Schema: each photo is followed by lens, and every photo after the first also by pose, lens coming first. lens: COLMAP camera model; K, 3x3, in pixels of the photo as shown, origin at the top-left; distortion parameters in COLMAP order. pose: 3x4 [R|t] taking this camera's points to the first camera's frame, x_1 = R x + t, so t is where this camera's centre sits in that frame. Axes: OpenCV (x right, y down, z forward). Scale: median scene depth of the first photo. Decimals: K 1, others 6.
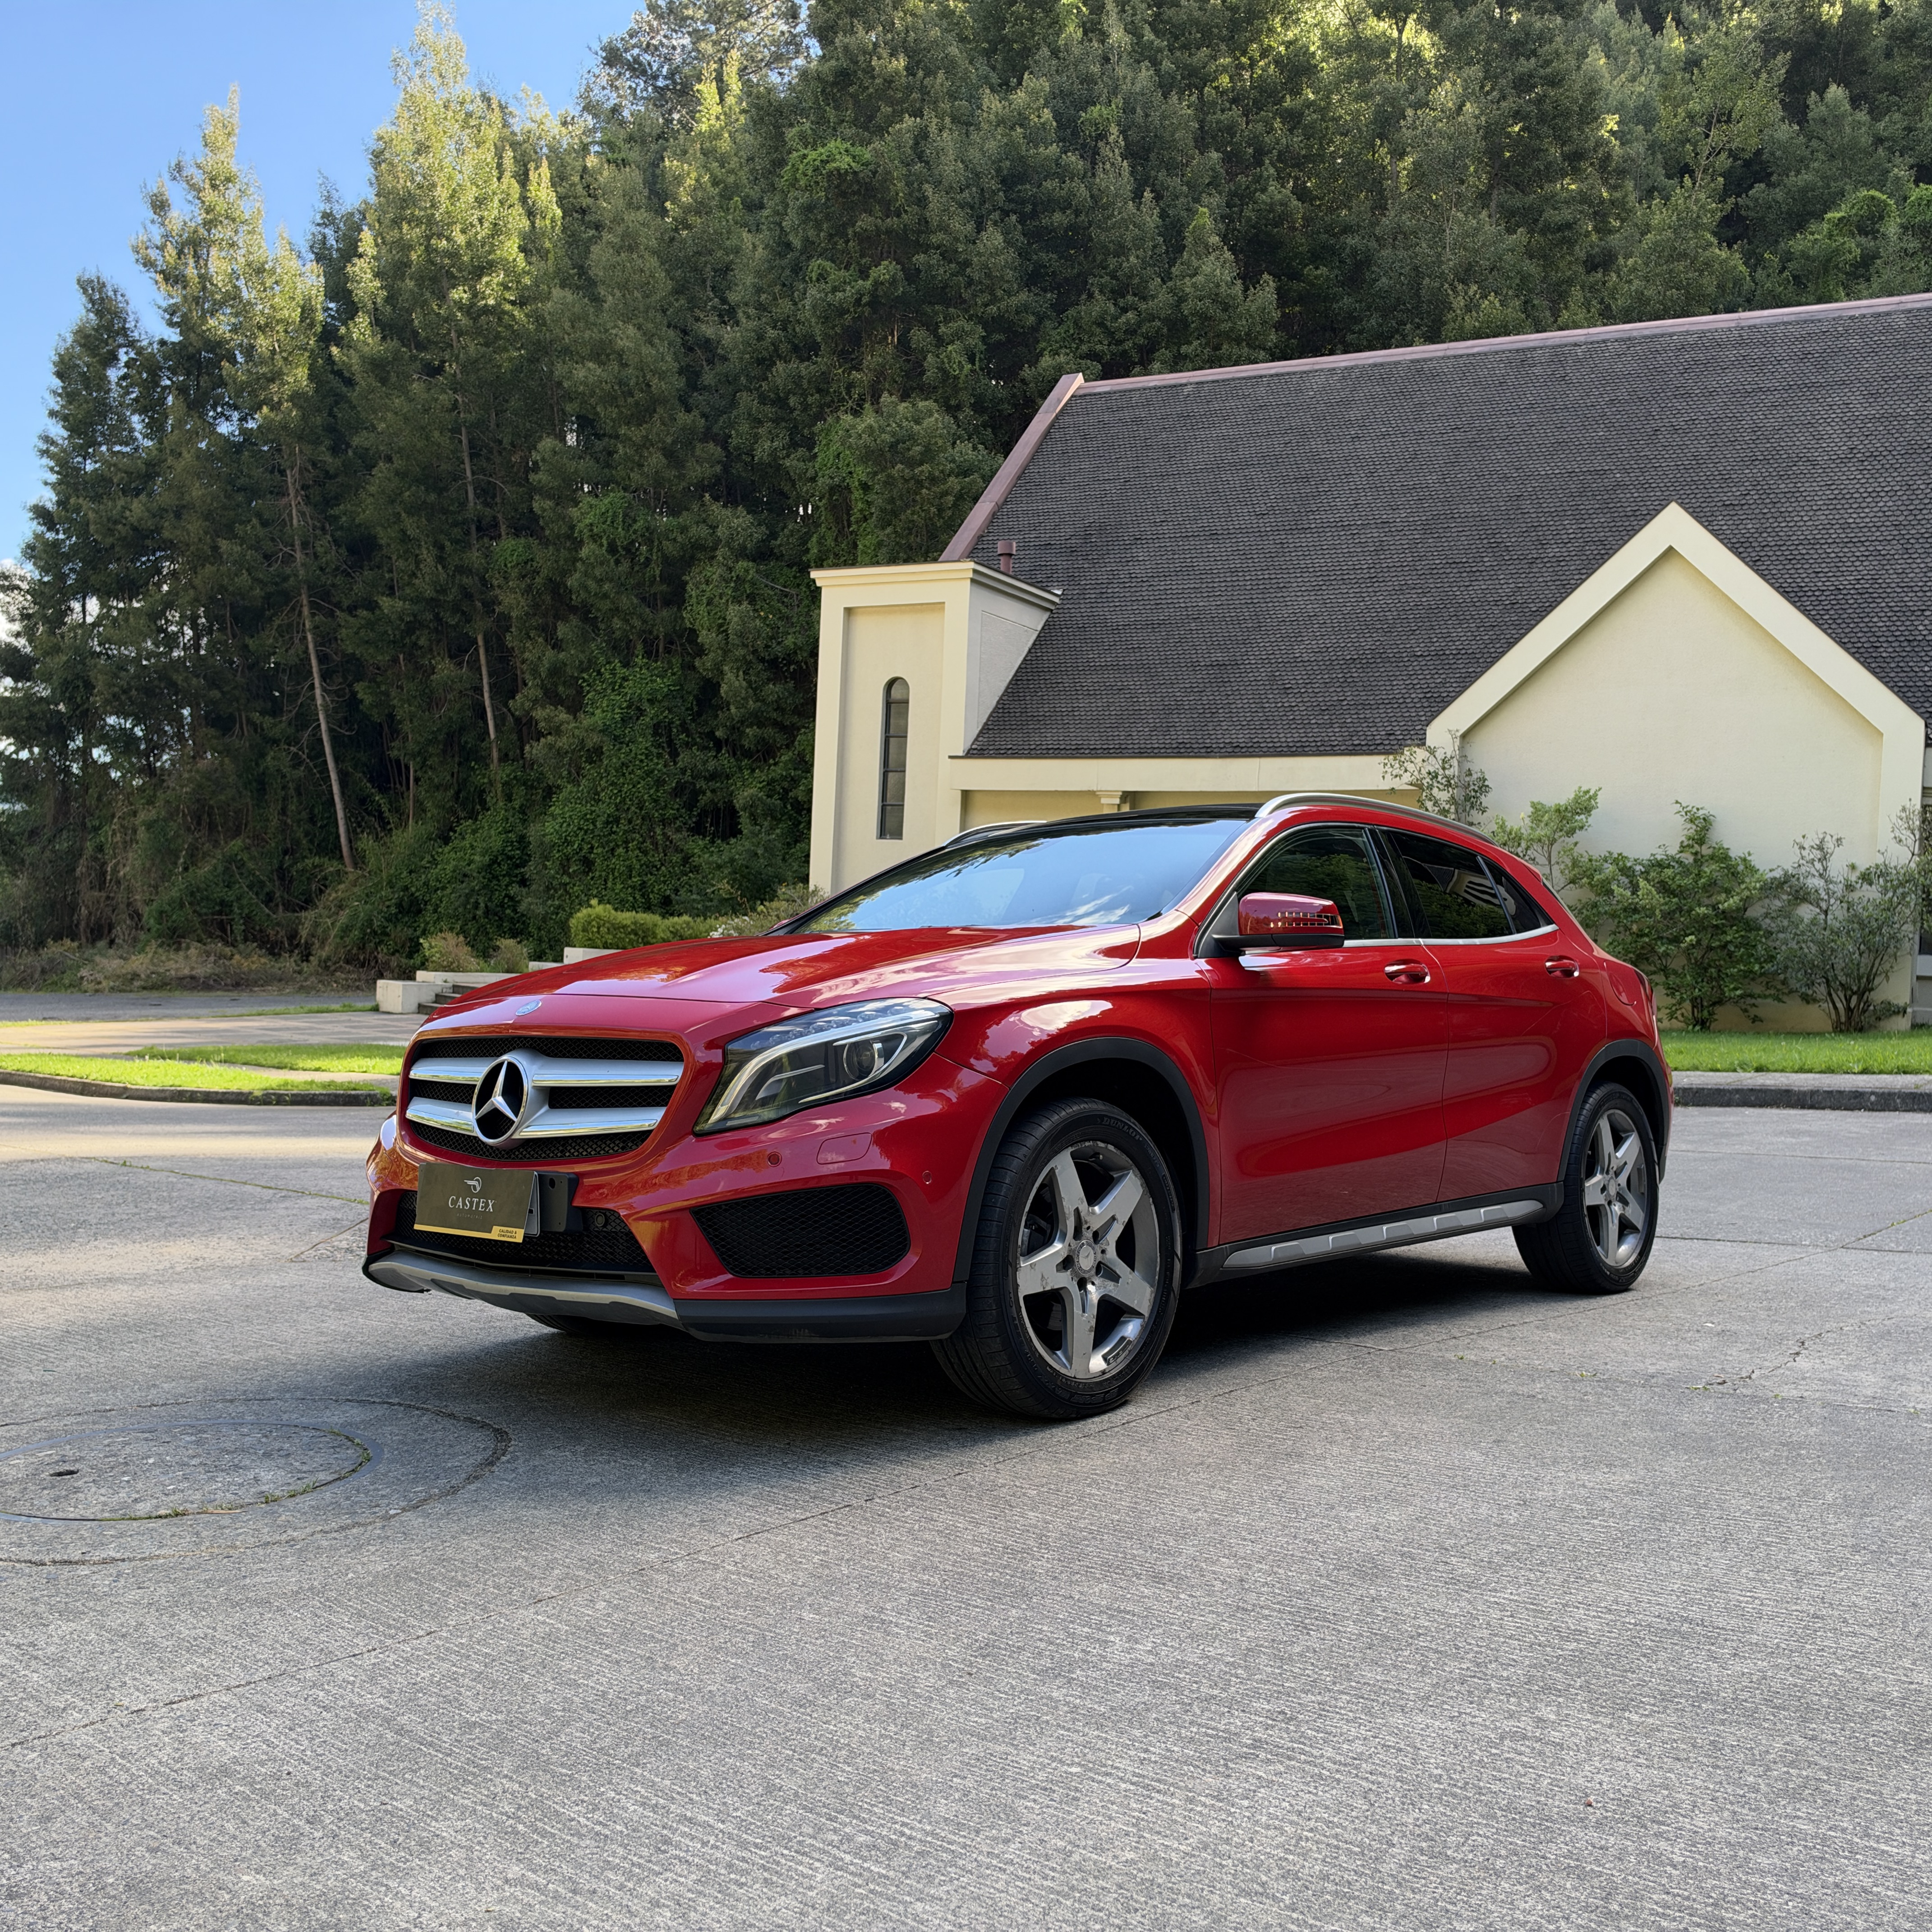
lens RADIAL K [[1860.7, 0, 966.0], [0, 1860.7, 966.0], [0, 0, 1]] dist [0.002976, -0.035754]
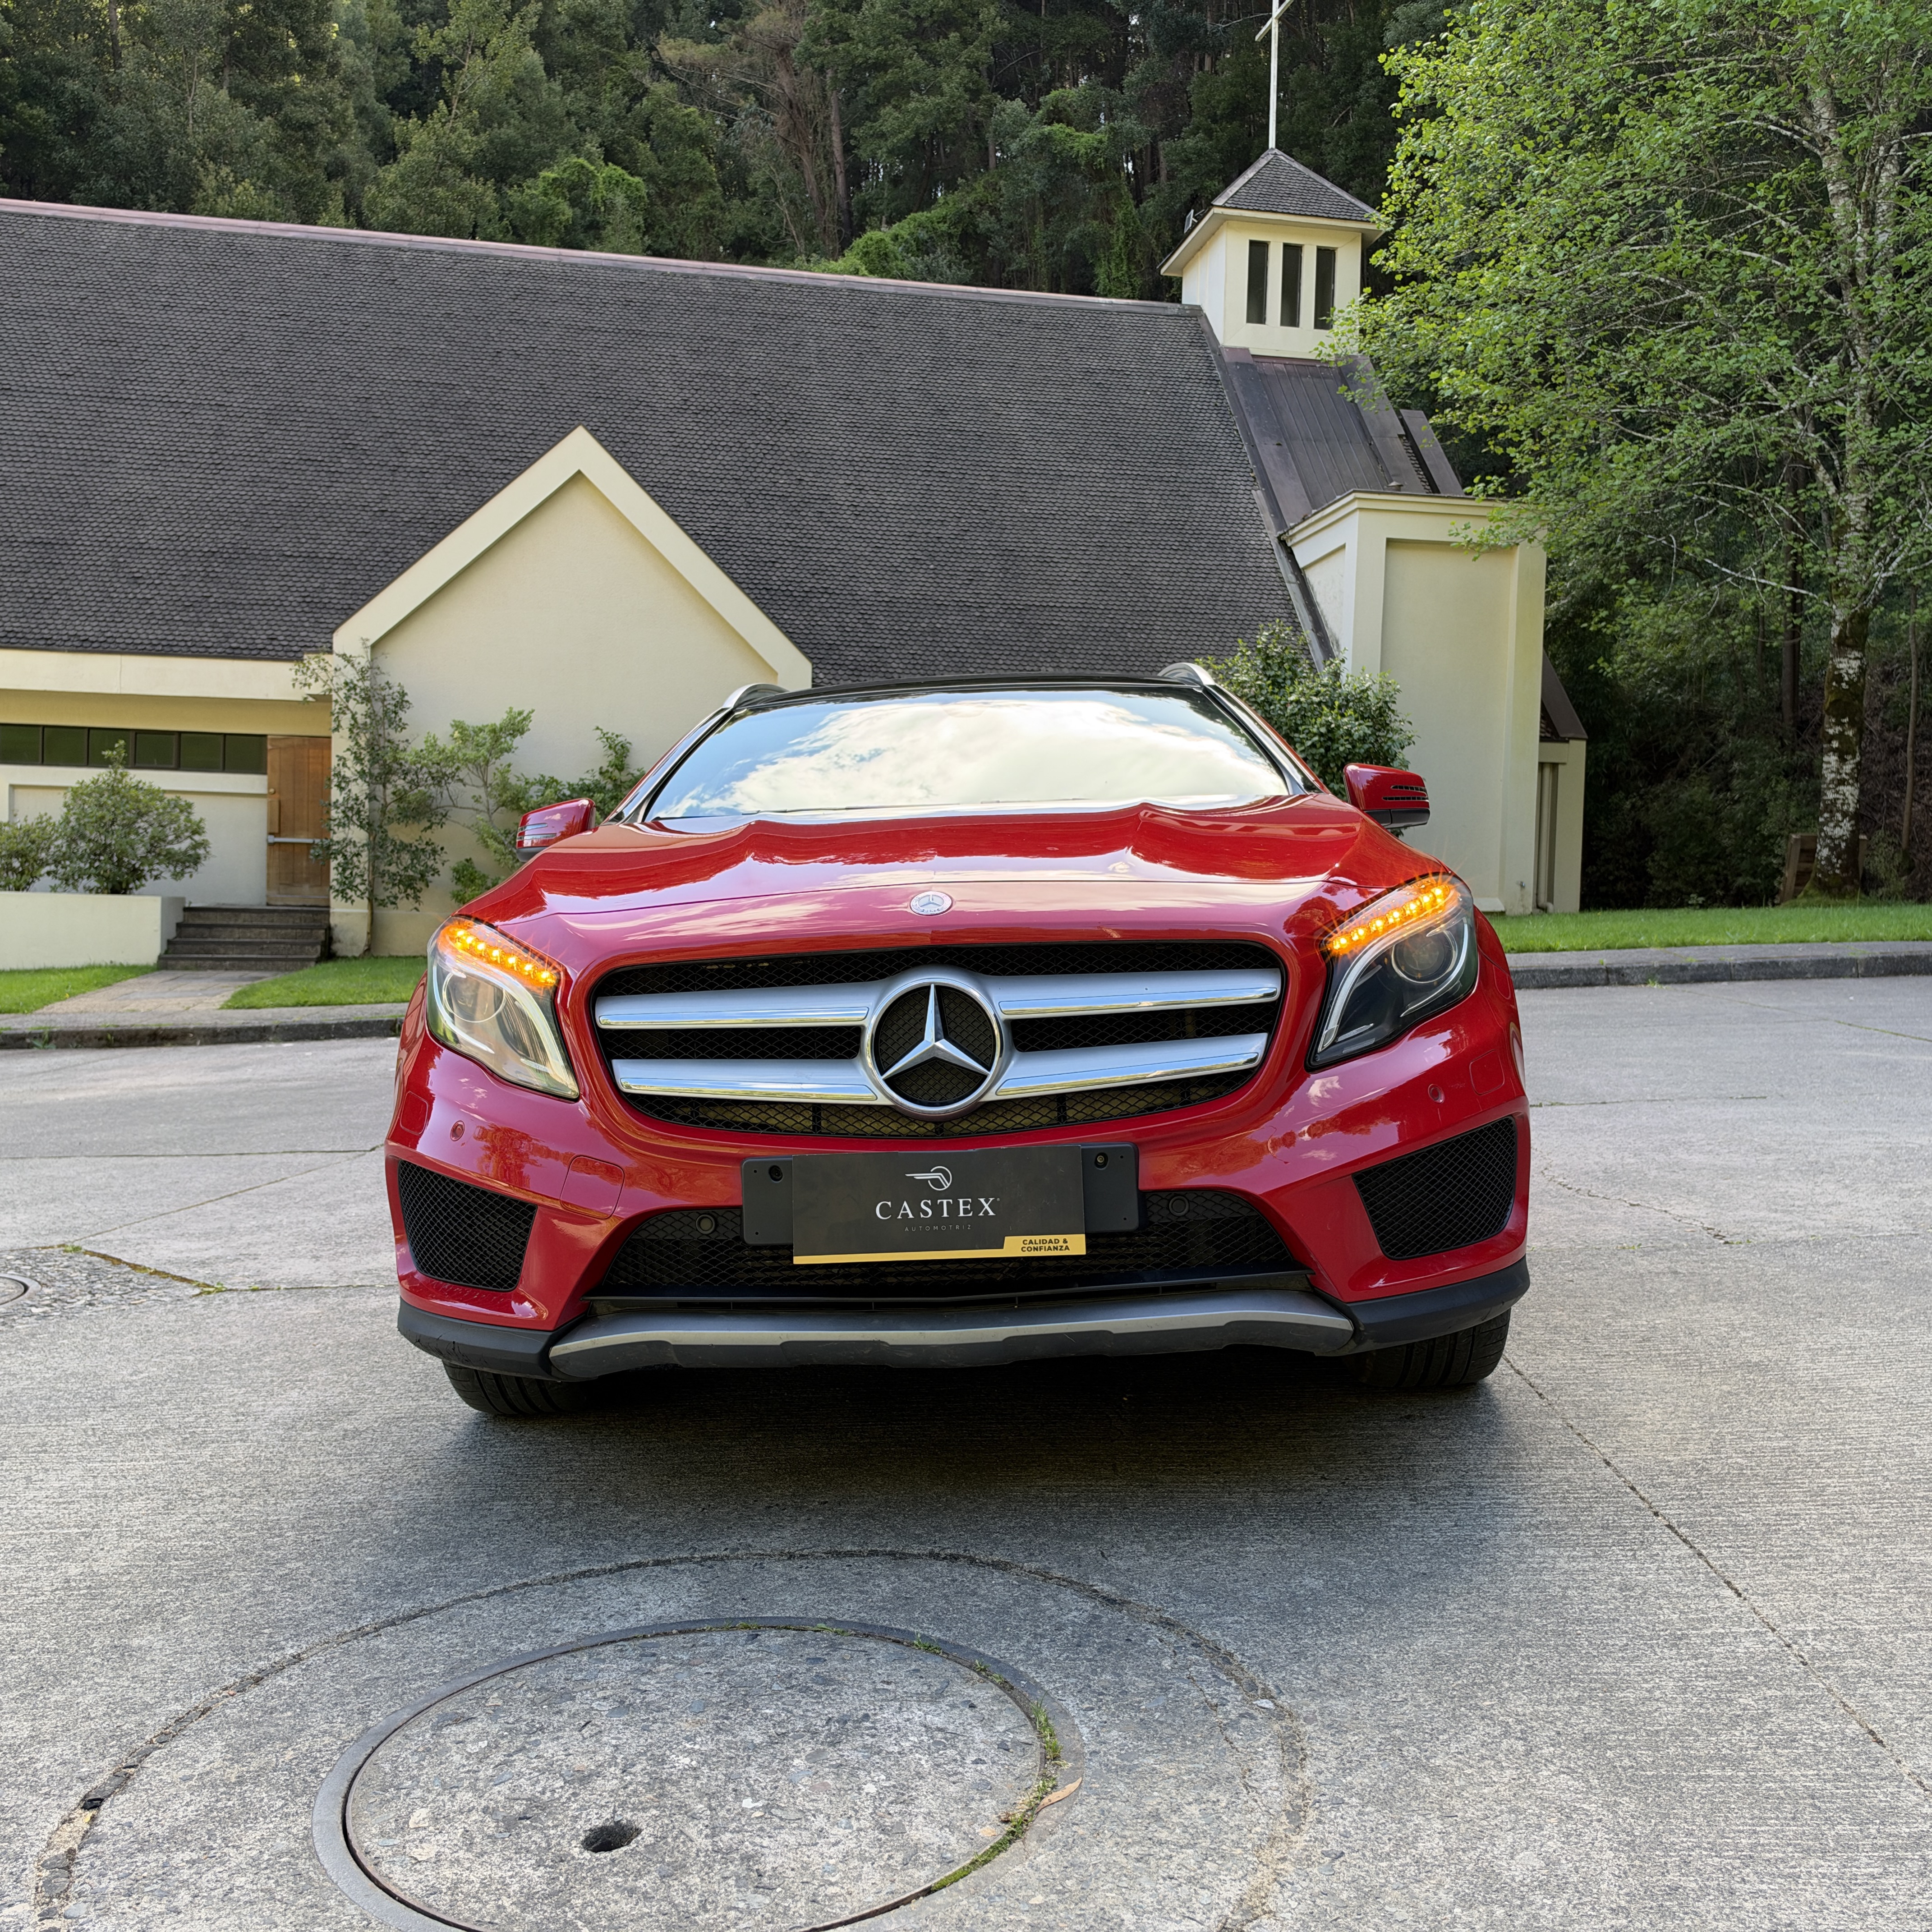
lens RADIAL K [[1852.5, 0, 966.0], [0, 1852.5, 966.0], [0, 0, 1]] dist [0.104186, -0.277380]
pose [[0.768870, -0.037239, 0.638320, -0.465301], [0.014832, 0.999073, 0.040420, 0.013781], [-0.639233, -0.021611, 0.768709, 0.358714]]
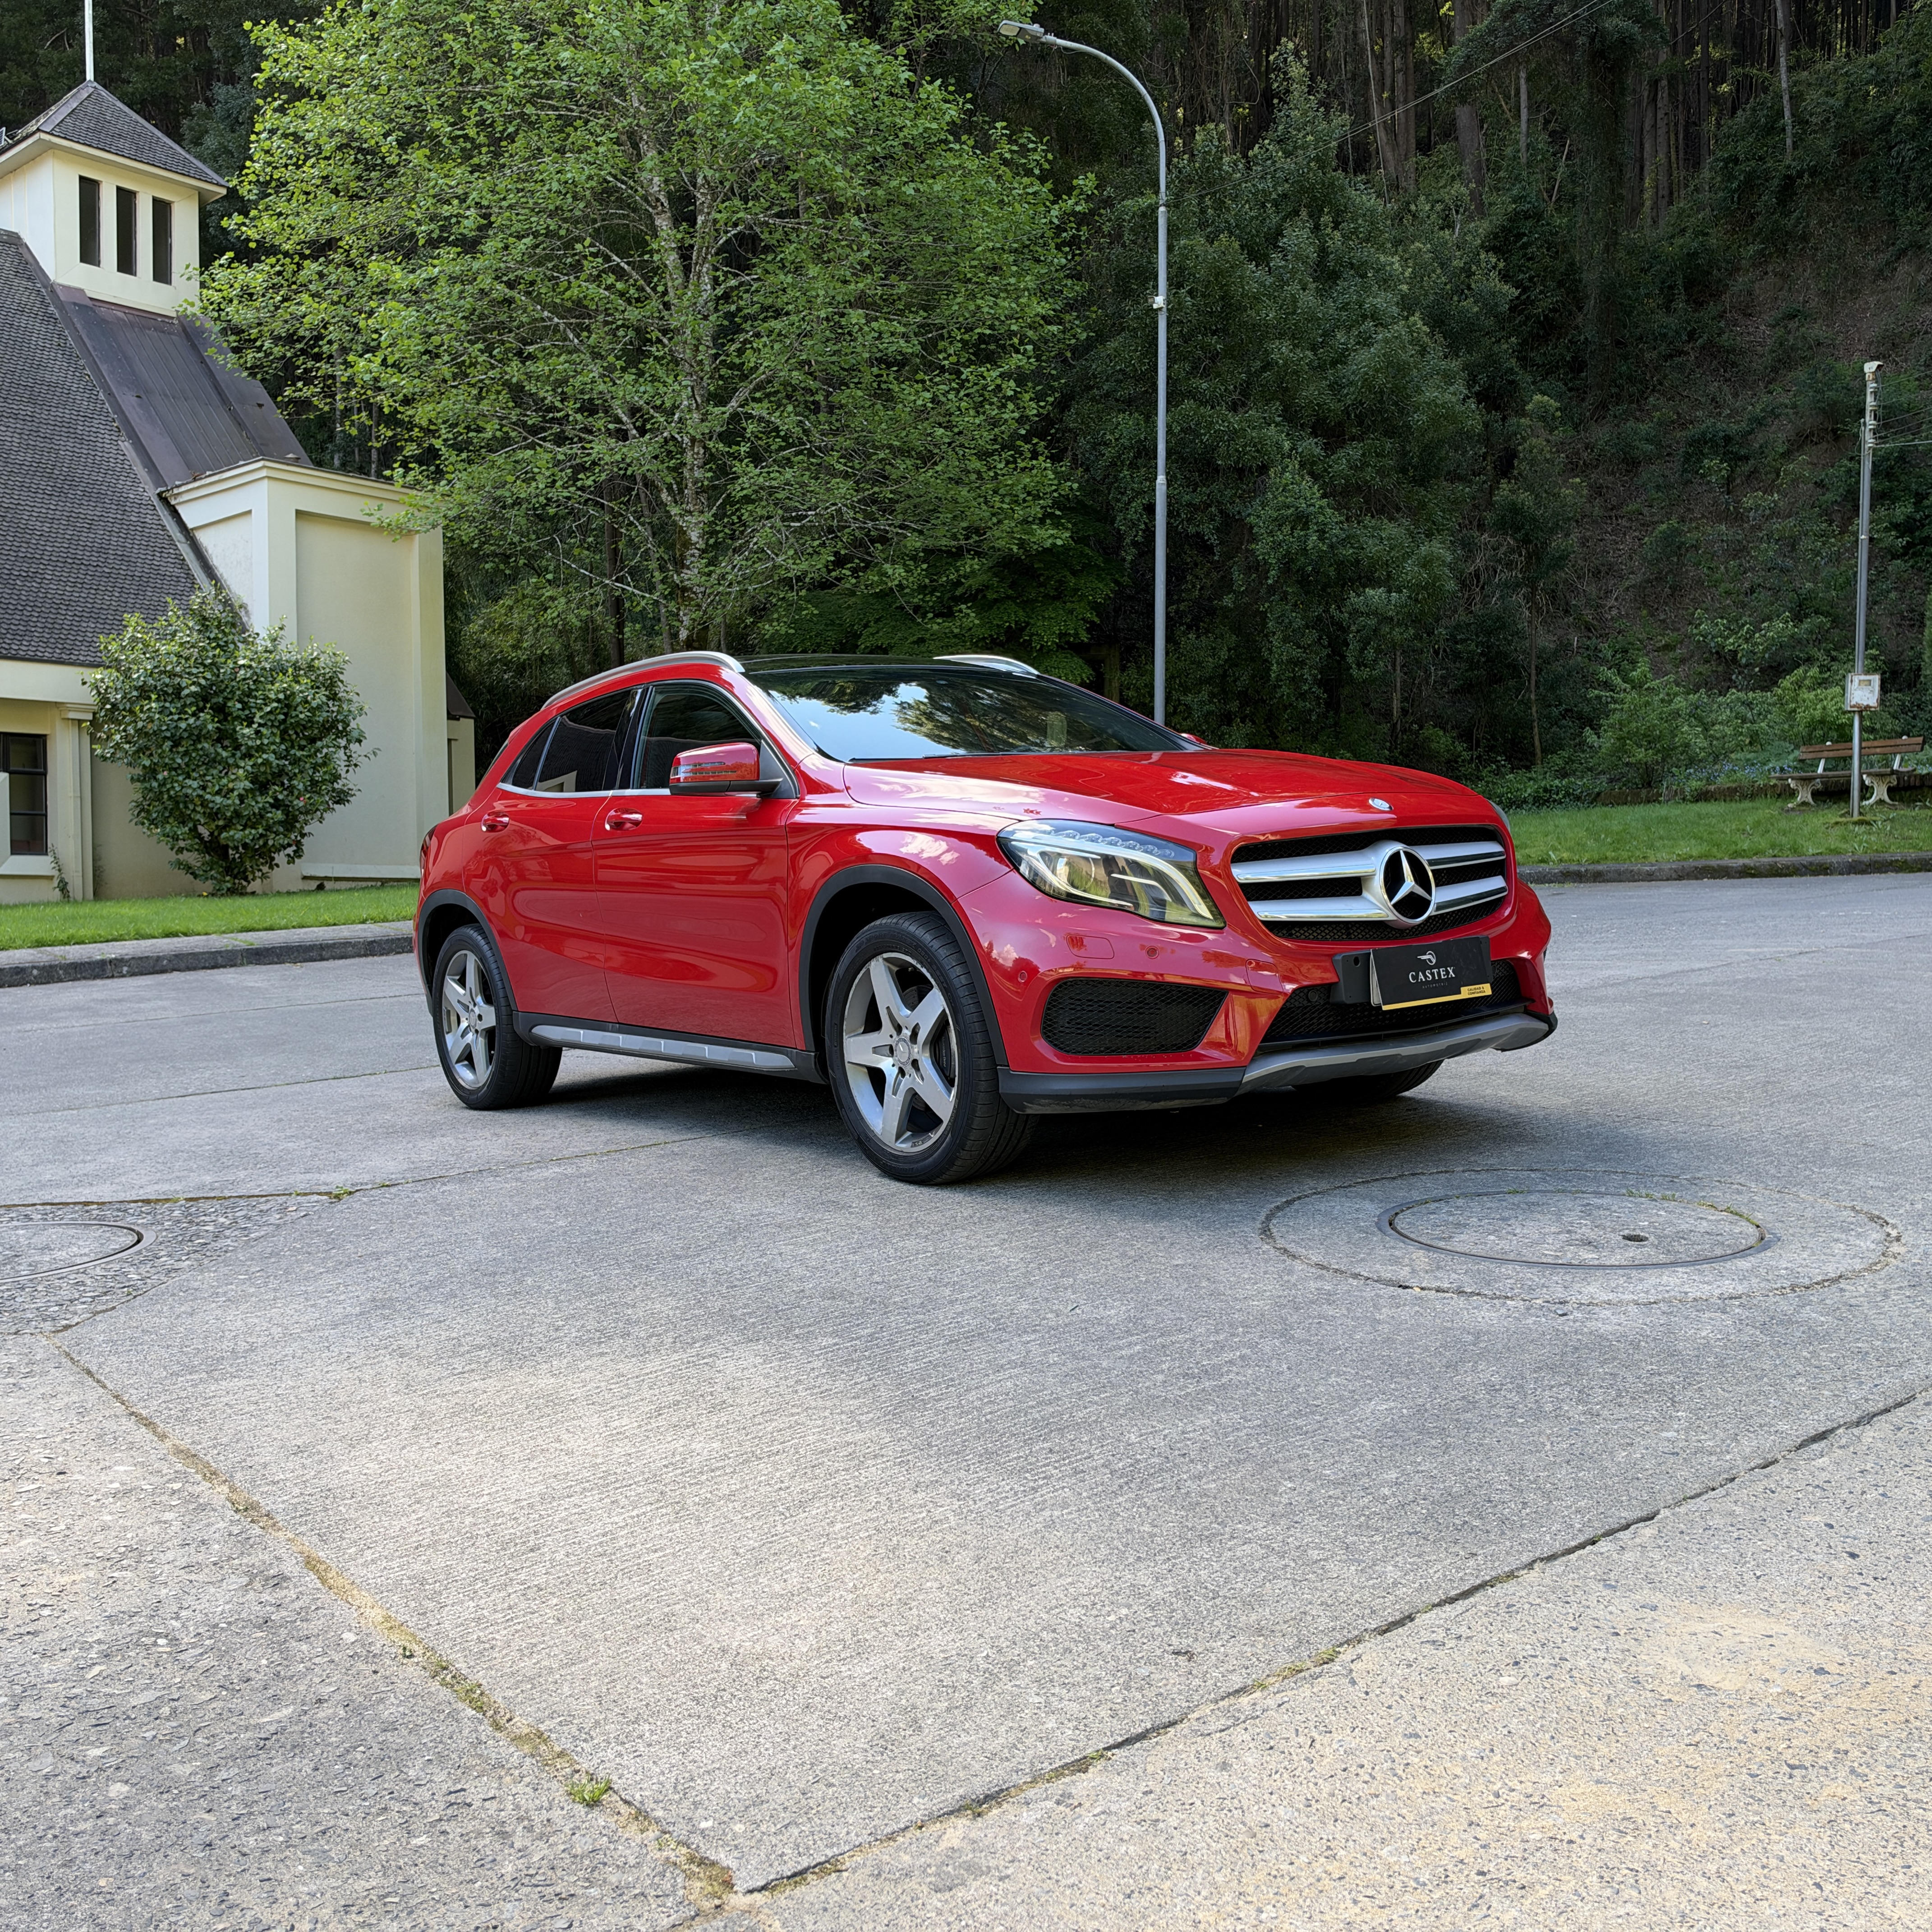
lens RADIAL K [[1860.7, 0, 966.0], [0, 1860.7, 966.0], [0, 0, 1]] dist [0.002976, -0.035754]
pose [[0.185572, -0.069486, 0.980171, -1.007159], [0.023075, 0.997530, 0.066348, 0.028756], [-0.982360, 0.010305, 0.186717, 0.753186]]
